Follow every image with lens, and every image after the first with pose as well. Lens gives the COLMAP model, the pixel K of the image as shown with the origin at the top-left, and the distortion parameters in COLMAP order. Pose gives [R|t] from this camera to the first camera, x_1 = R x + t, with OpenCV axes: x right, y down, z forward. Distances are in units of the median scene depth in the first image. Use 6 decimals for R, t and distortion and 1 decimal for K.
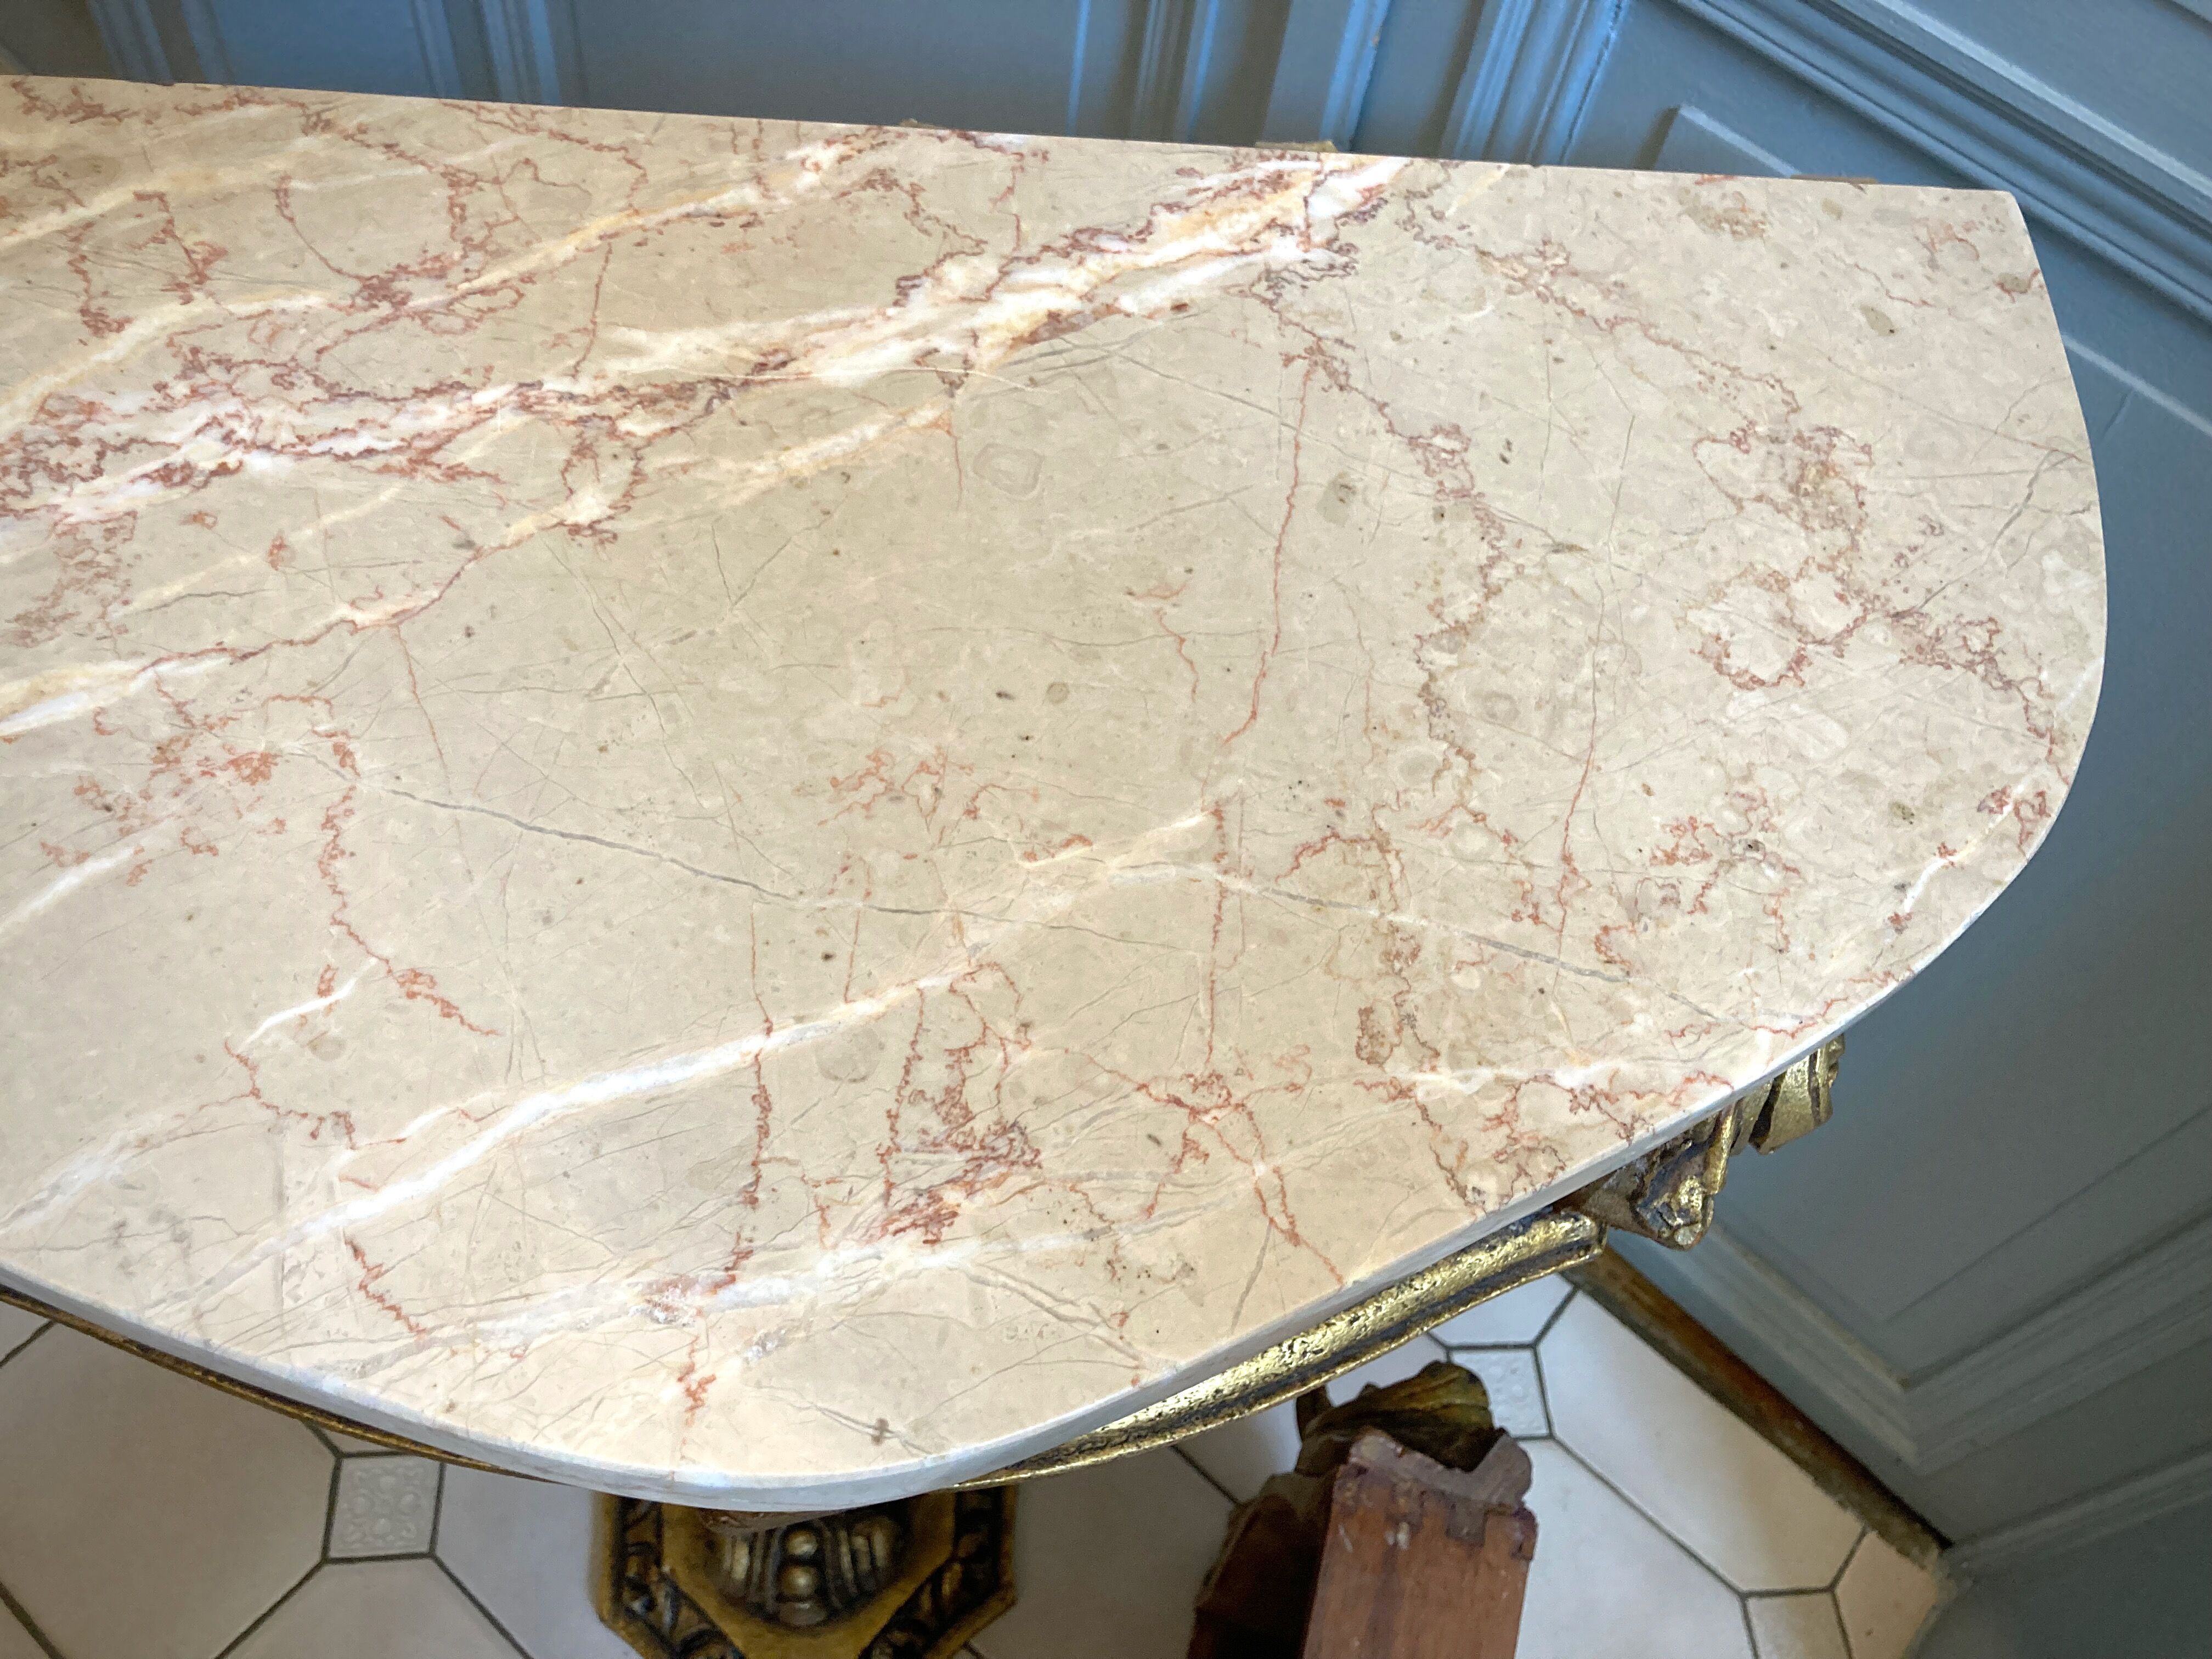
lens RADIAL K [[1859.3, 0, 1109.4], [0, 1859.3, 837.2], [0, 0, 1]] dist [0.000178, 0.005853]
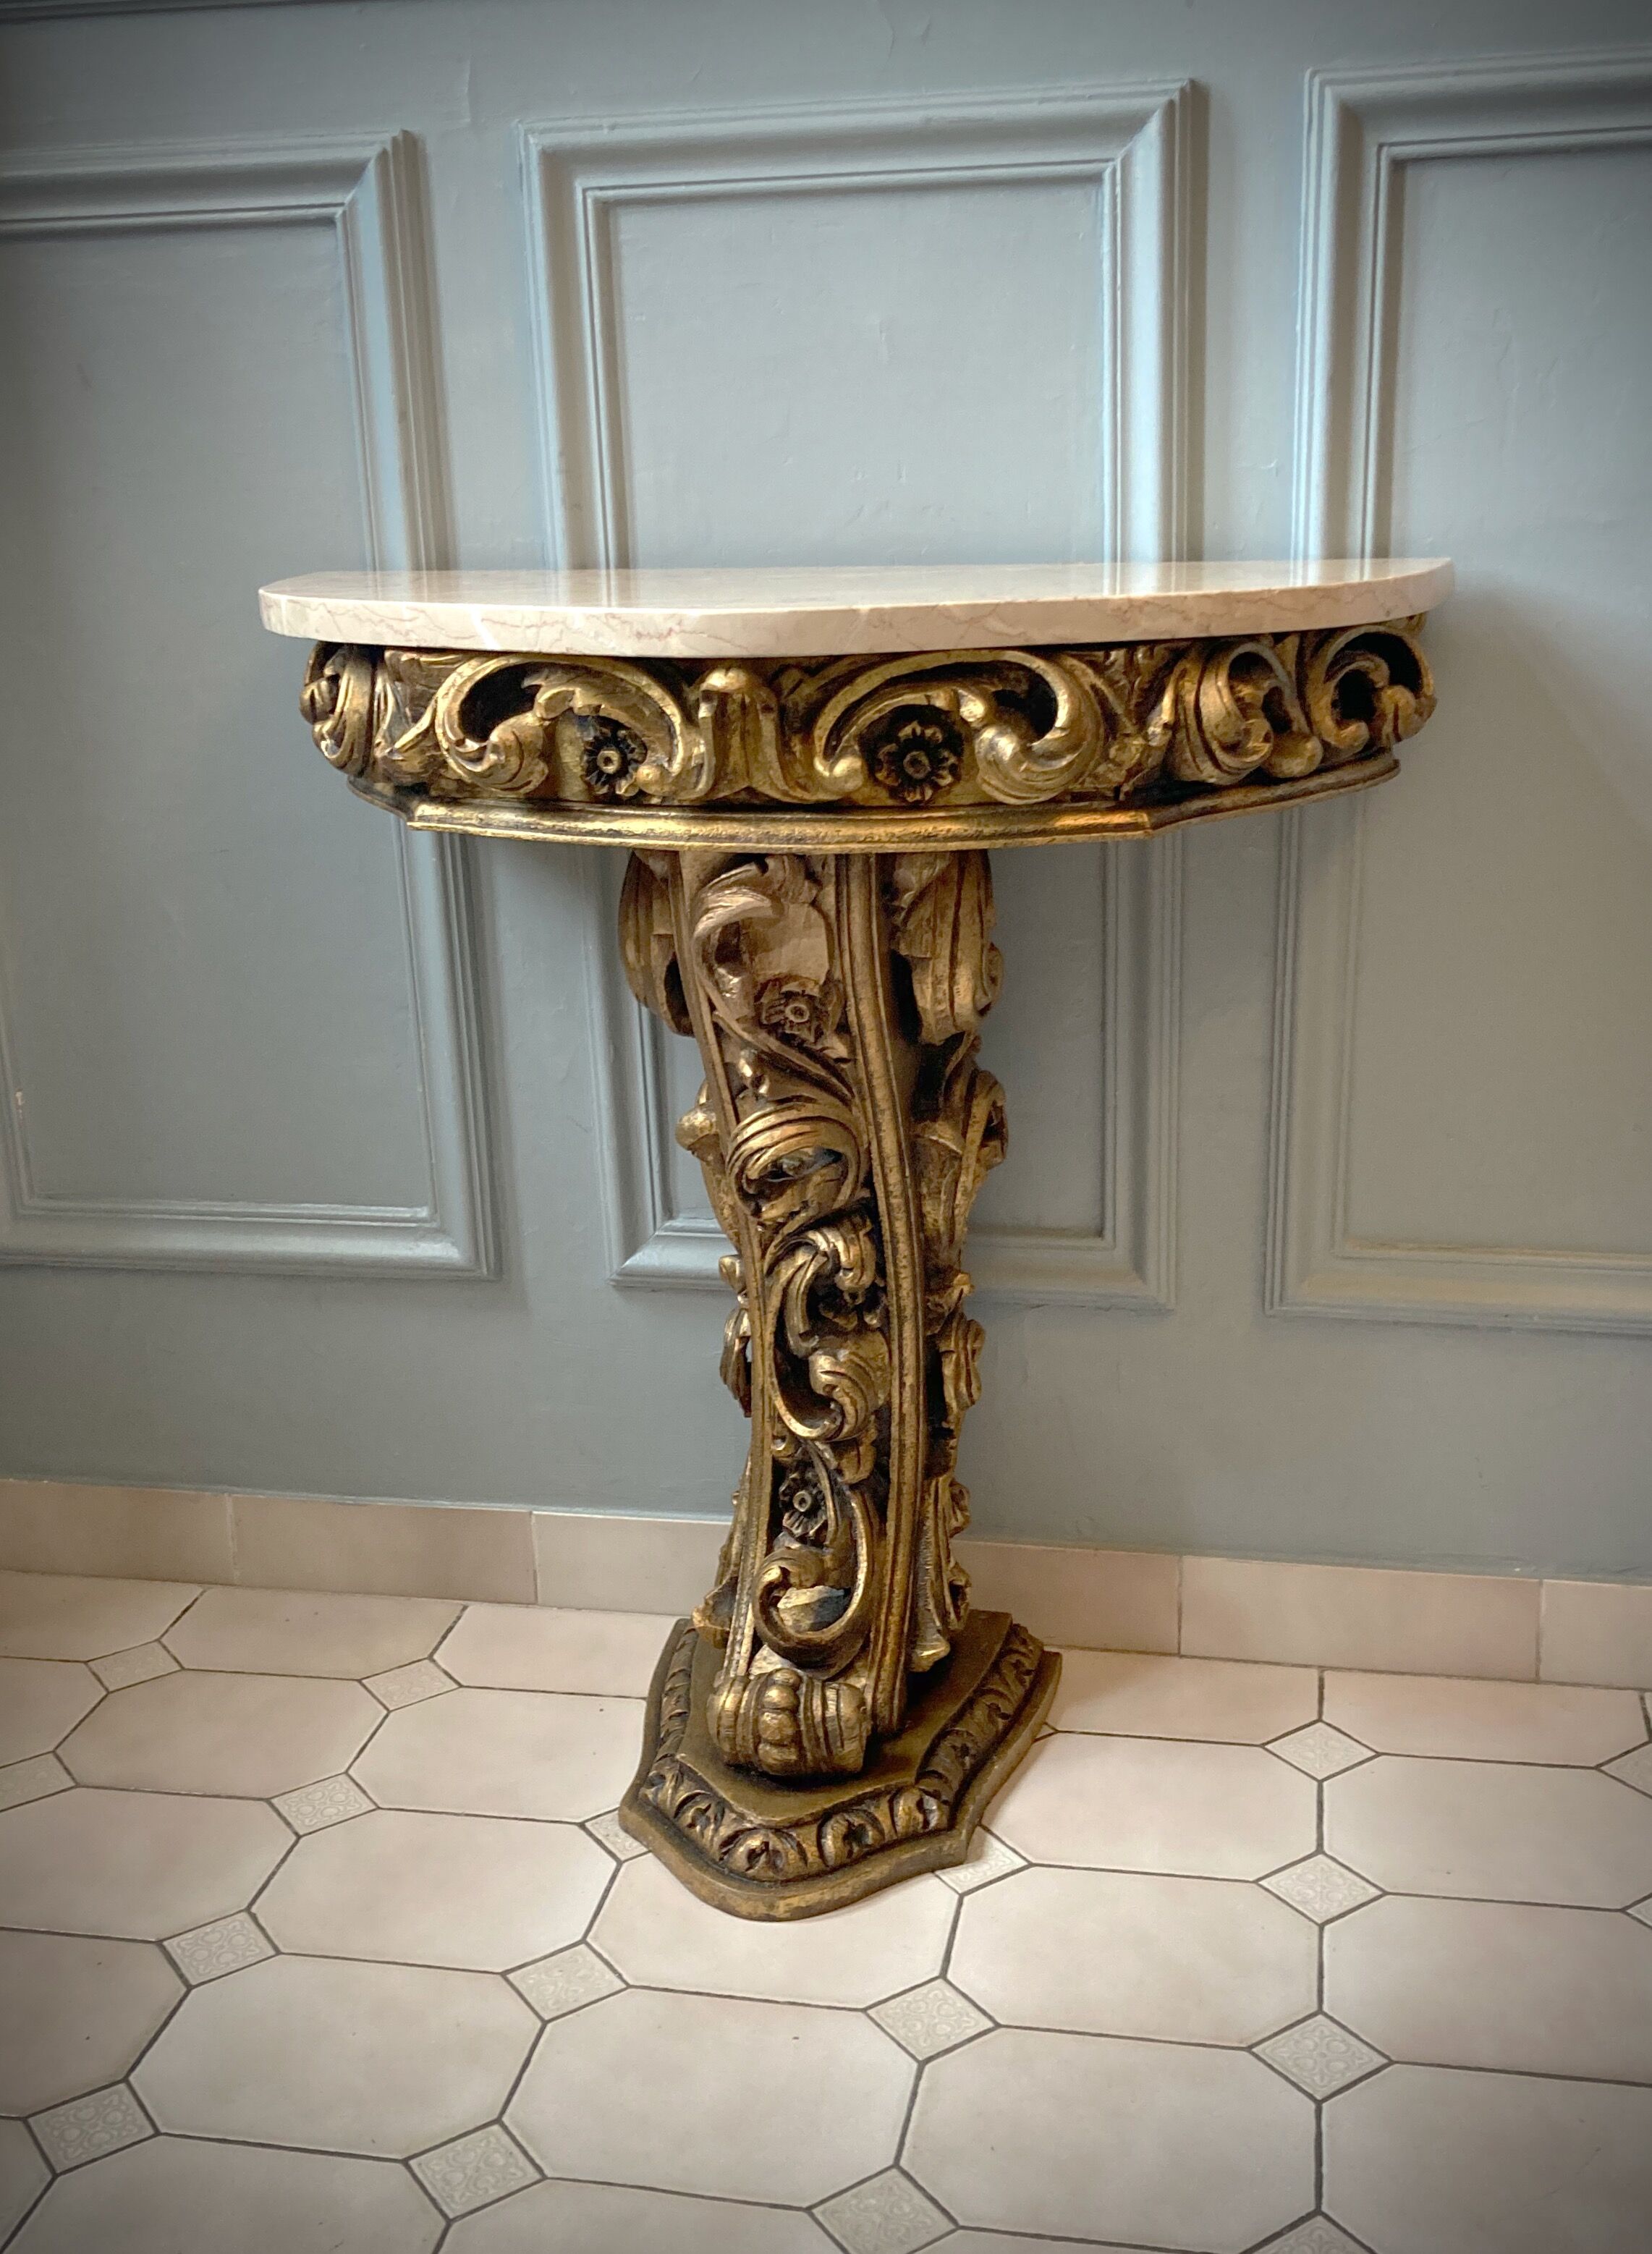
lens RADIAL K [[2493.4, 0, 816.7], [0, 2493.4, 1228.9], [0, 0, 1]] dist [0.106253, -0.028145]
pose [[0.951006, -0.047825, -0.305450, 0.791359], [-0.164161, 0.759079, -0.629961, 2.501169], [0.261989, 0.649240, 0.714038, -0.799178]]
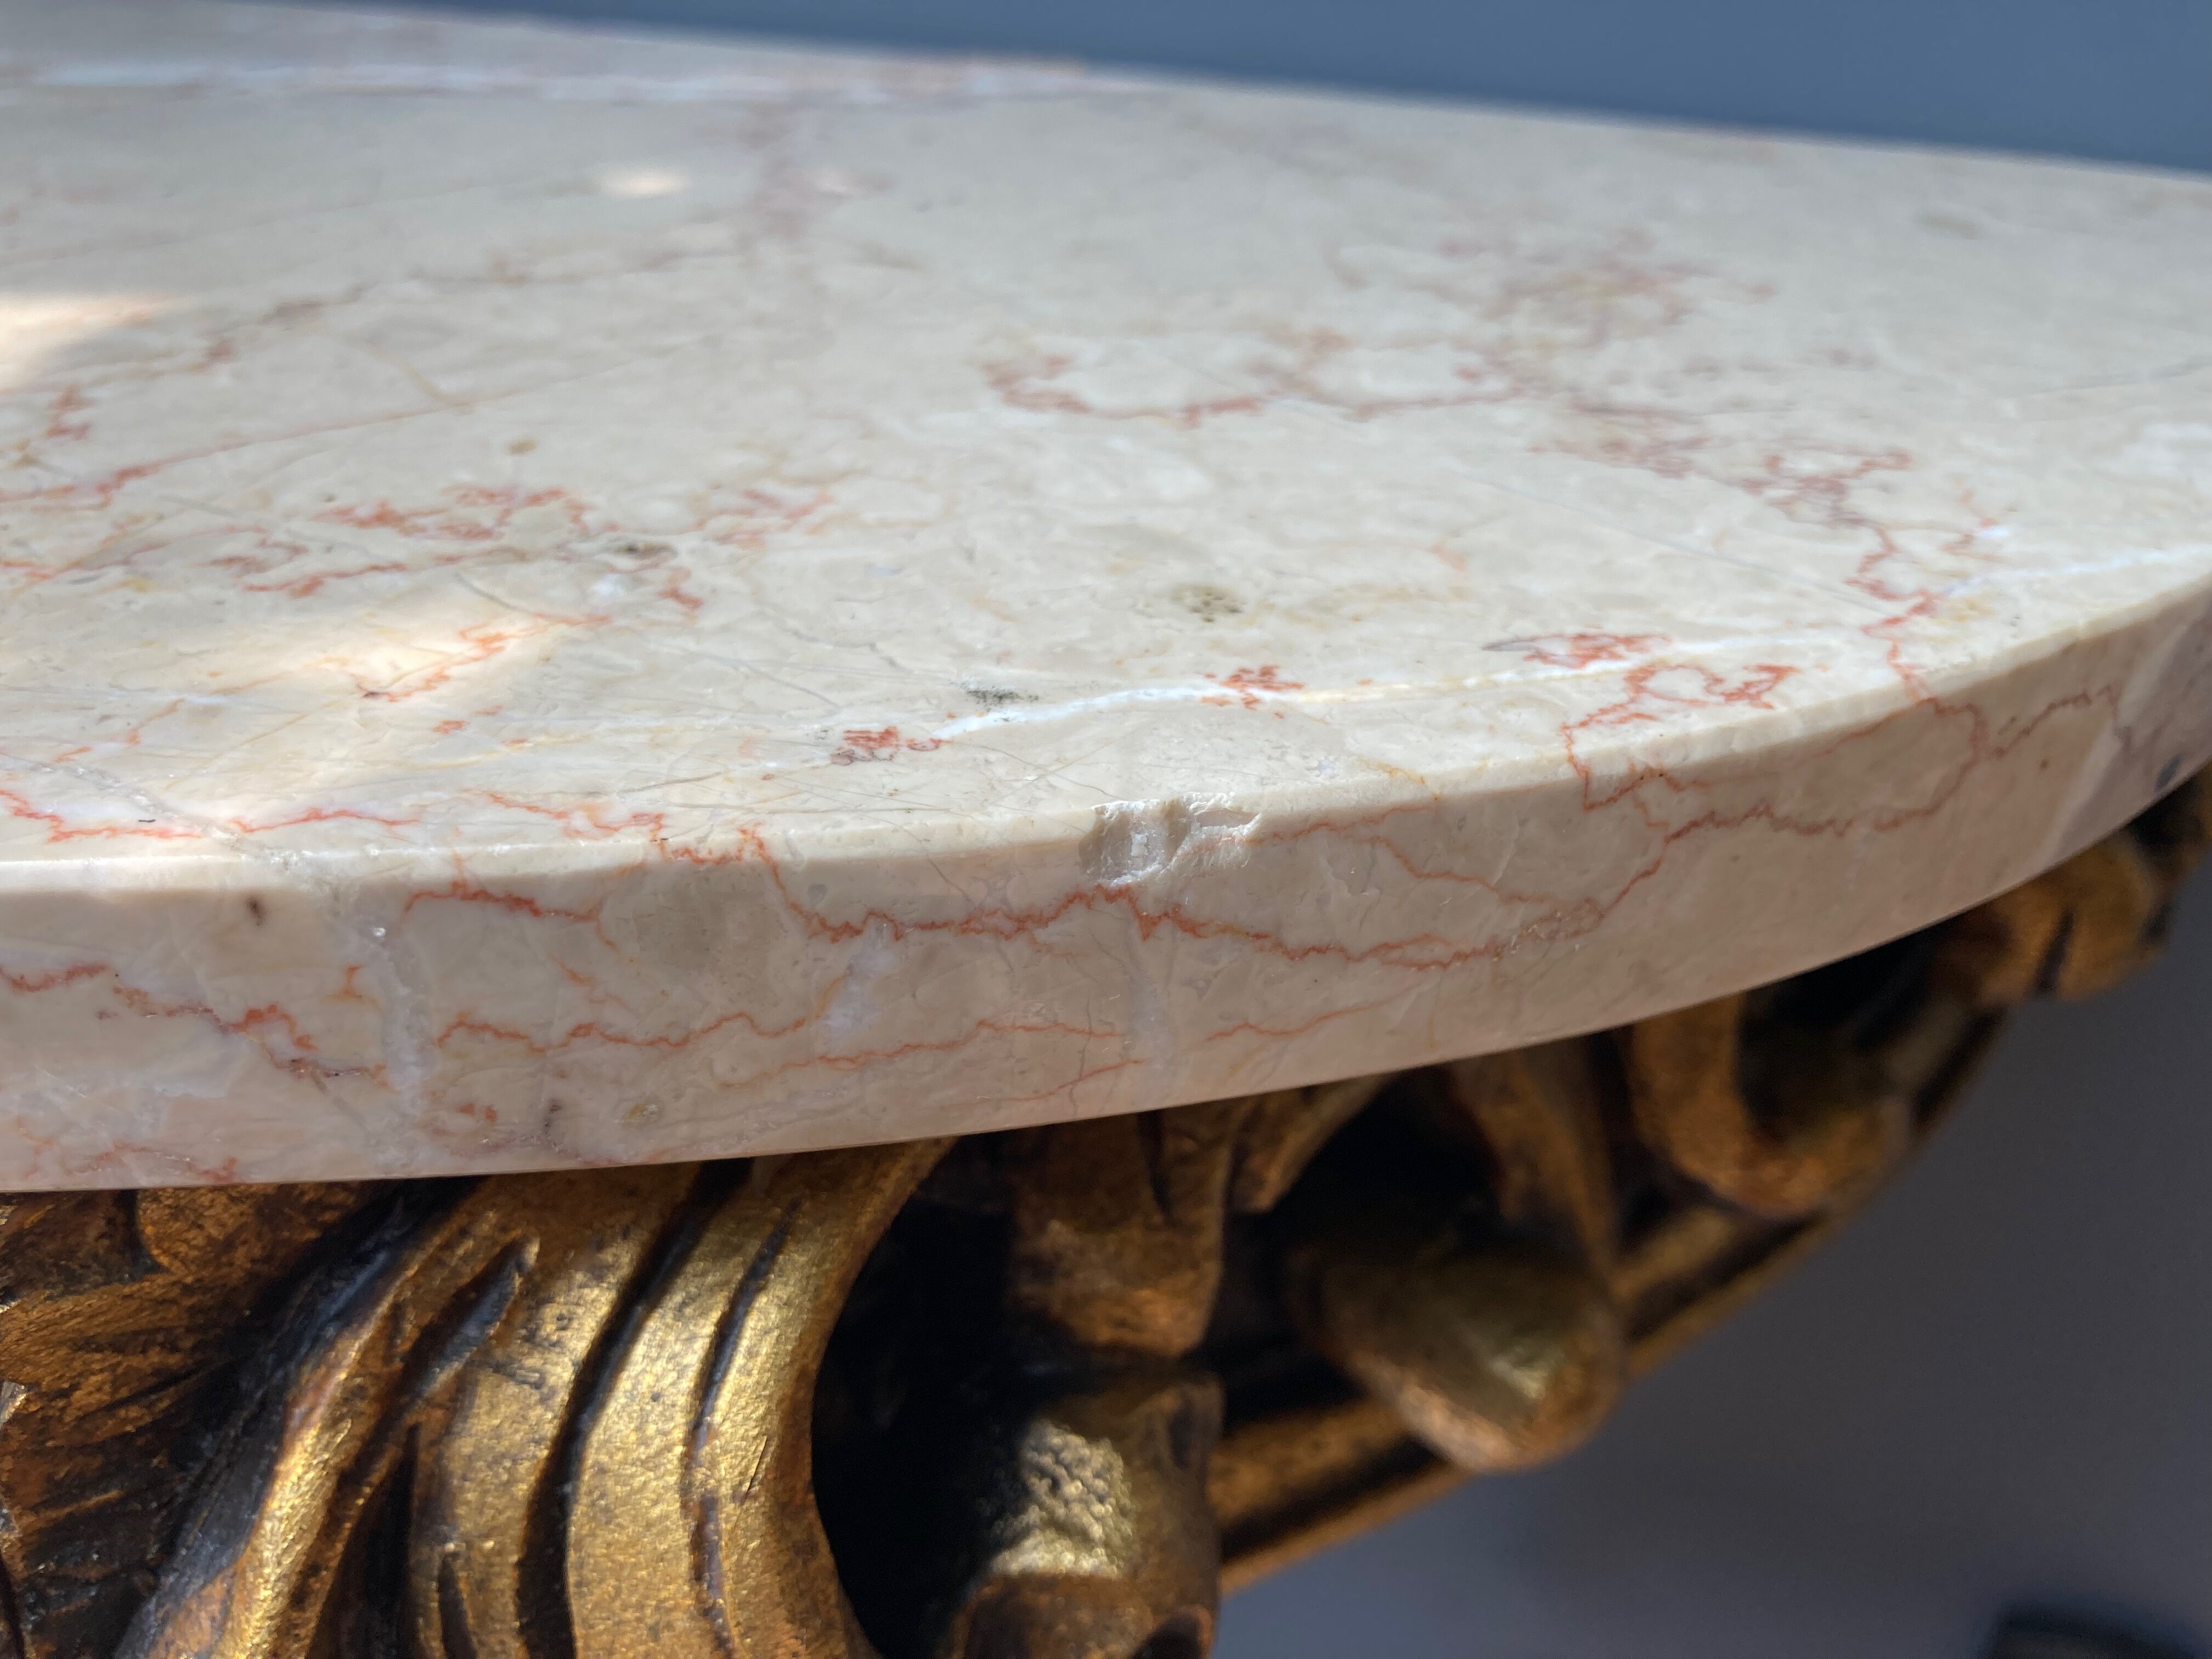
lens RADIAL K [[1888.6, 0, 1107.6], [0, 1888.6, 828.9], [0, 0, 1]] dist [-0.009559, -0.006631]
pose [[0.888844, 0.125071, -0.440810, 0.530455], [-0.335693, 0.832538, -0.440671, 0.149471], [0.311876, 0.539665, 0.781982, 0.752827]]
